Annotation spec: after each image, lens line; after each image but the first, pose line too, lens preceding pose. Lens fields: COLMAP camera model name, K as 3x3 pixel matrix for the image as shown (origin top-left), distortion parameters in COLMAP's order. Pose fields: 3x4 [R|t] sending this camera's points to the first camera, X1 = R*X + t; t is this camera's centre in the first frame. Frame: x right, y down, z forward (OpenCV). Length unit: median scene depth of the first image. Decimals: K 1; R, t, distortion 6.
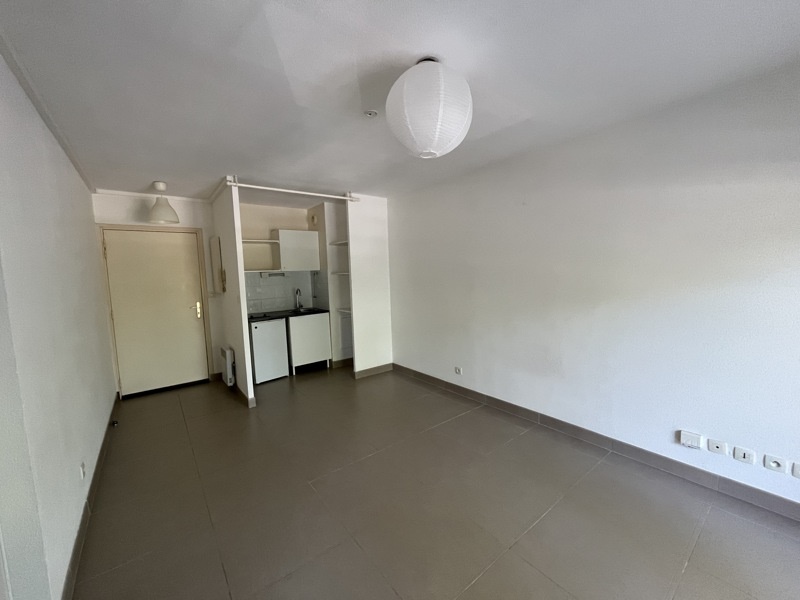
lens RADIAL K [[320.3, 0, 400.0], [0, 320.3, 300.0], [0, 0, 1]] dist [-0.000090, -0.000118]
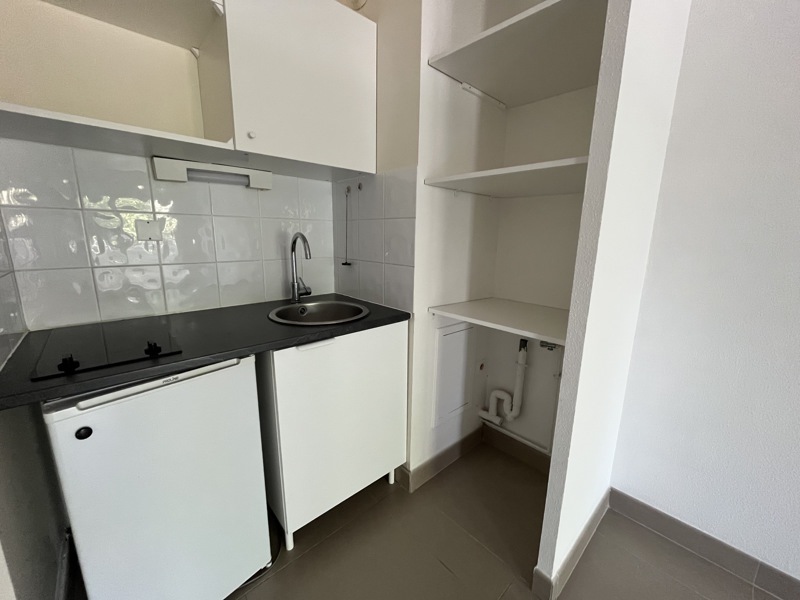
lens RADIAL K [[320.3, 0, 400.0], [0, 320.3, 300.0], [0, 0, 1]] dist [-0.000090, -0.000118]
pose [[0.994219, 0.035461, 0.101346, -0.268764], [-0.047403, 0.991885, 0.117974, -0.014810], [-0.096340, -0.122097, 0.987831, 0.737457]]
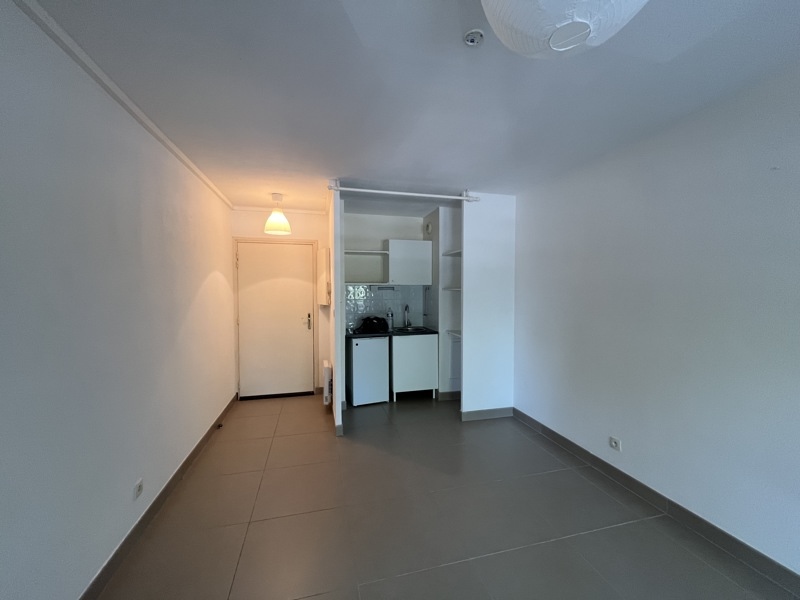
lens RADIAL K [[320.3, 0, 400.0], [0, 320.3, 300.0], [0, 0, 1]] dist [-0.000090, -0.000118]
pose [[0.915950, 0.045706, -0.398681, 0.023171], [-0.066192, 0.997092, -0.037763, -0.013741], [0.395796, 0.060978, 0.916312, 0.175364]]
